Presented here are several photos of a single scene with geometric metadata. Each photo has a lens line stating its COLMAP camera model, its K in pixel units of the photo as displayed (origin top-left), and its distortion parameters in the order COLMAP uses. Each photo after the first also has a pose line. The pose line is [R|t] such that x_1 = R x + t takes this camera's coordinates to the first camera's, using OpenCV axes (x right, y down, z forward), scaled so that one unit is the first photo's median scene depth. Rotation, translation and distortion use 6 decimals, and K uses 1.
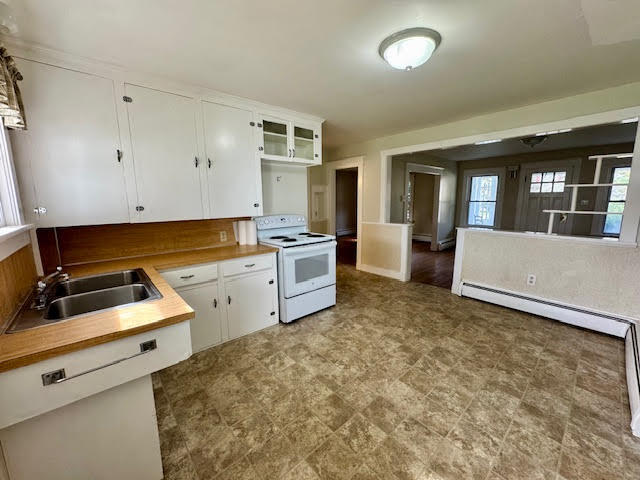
lens RADIAL K [[254.4, 0, 319.8], [0, 254.4, 238.5], [0, 0, 1]] dist [-0.000567, 0.000067]
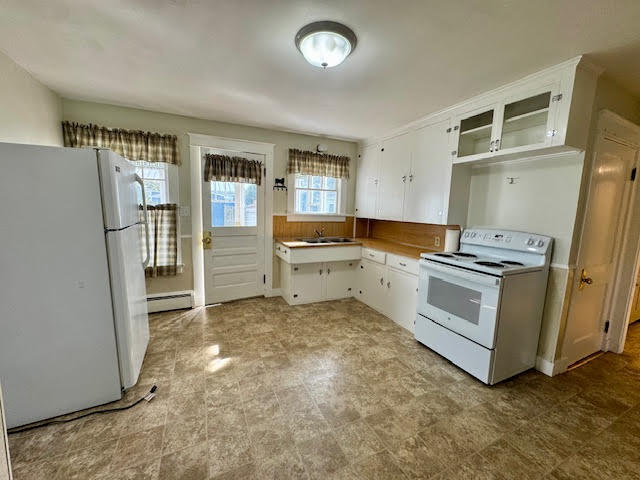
lens RADIAL K [[254.4, 0, 319.8], [0, 254.4, 238.5], [0, 0, 1]] dist [-0.000567, 0.000067]
pose [[-0.279887, 0.117323, -0.952837, 0.873013], [-0.174069, 0.969852, 0.170549, -0.131782], [0.944120, 0.213594, -0.251026, 0.887987]]
